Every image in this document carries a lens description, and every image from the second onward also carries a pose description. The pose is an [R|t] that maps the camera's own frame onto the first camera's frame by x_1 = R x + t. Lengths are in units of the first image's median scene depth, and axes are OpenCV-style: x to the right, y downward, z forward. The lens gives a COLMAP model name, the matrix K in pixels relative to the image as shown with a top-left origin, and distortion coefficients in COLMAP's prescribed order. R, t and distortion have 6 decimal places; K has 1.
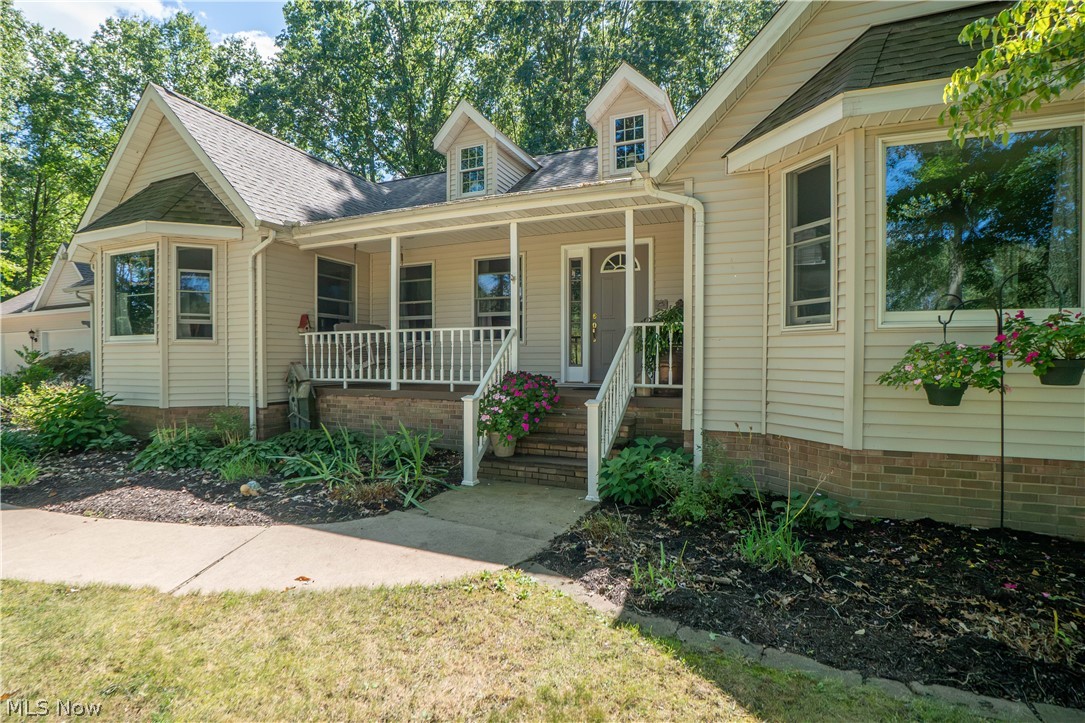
lens RADIAL K [[538.9, 0, 542.5], [0, 538.9, 361.5], [0, 0, 1]] dist [-0.001411, -0.022796]
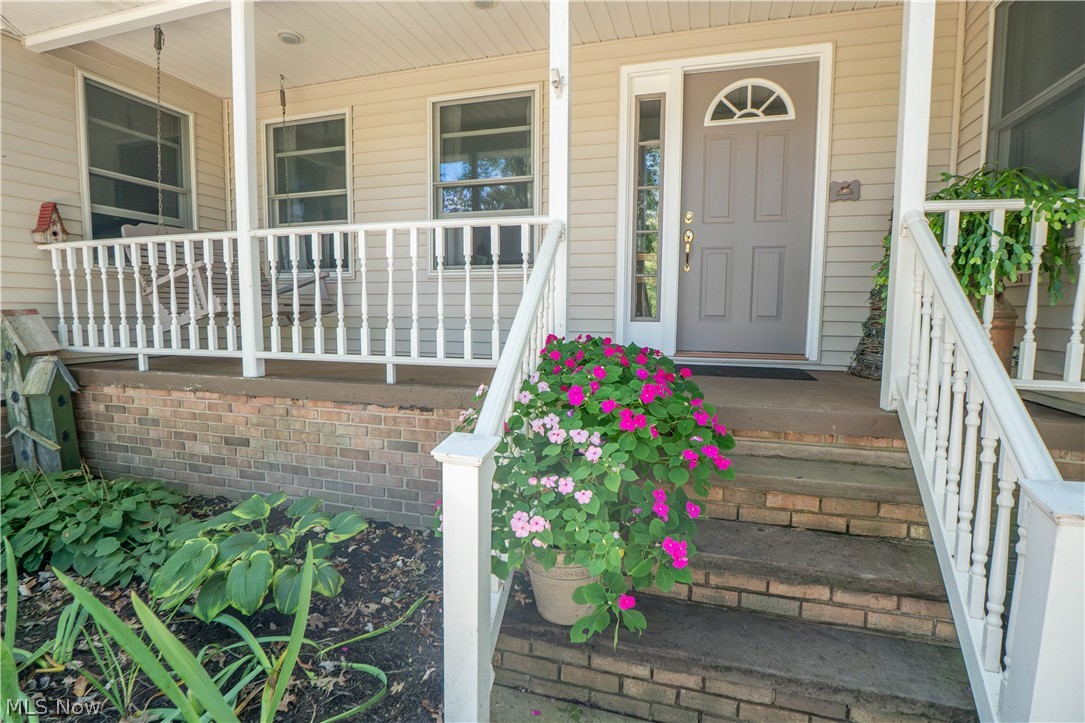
lens RADIAL K [[538.9, 0, 542.5], [0, 538.9, 361.5], [0, 0, 1]] dist [-0.001411, -0.022796]
pose [[0.993797, -0.003829, 0.111146, -0.094786], [-0.006129, 0.996003, 0.089114, 0.002094], [-0.111043, -0.089243, 0.989801, 0.558126]]
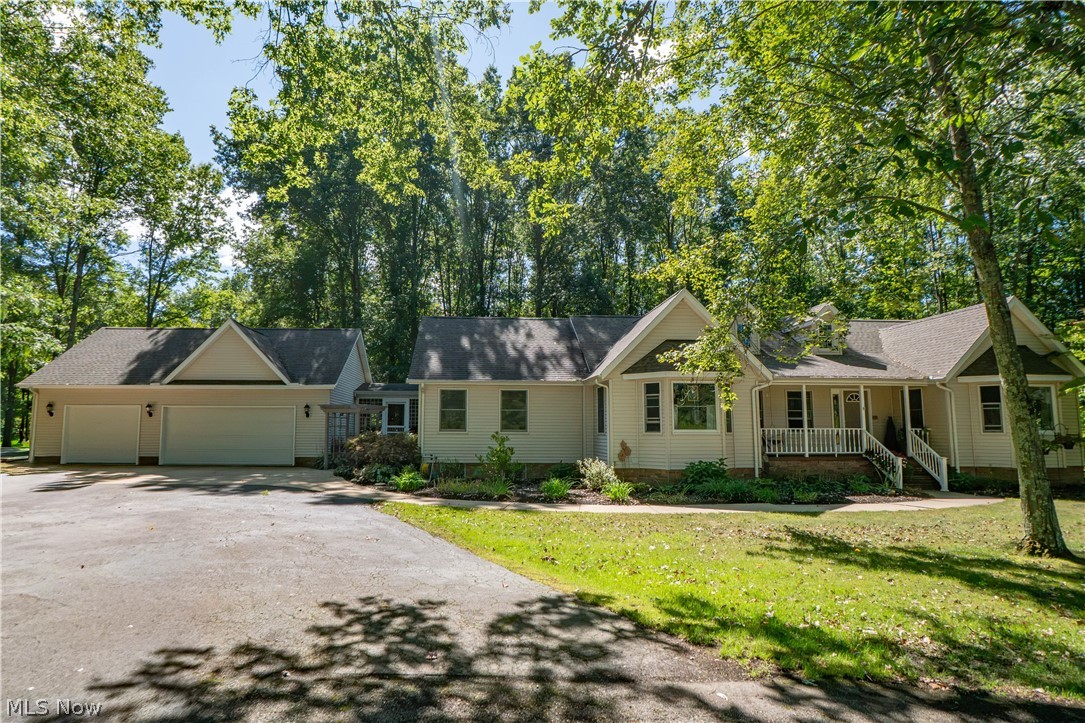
lens RADIAL K [[541.7, 0, 544.0], [0, 541.7, 375.4], [0, 0, 1]] dist [0.002274, 0.000481]
pose [[0.864083, 0.053484, 0.500500, -2.217157], [0.000514, 0.994245, -0.107132, -0.036966], [-0.503349, 0.092828, 0.859082, -0.316307]]
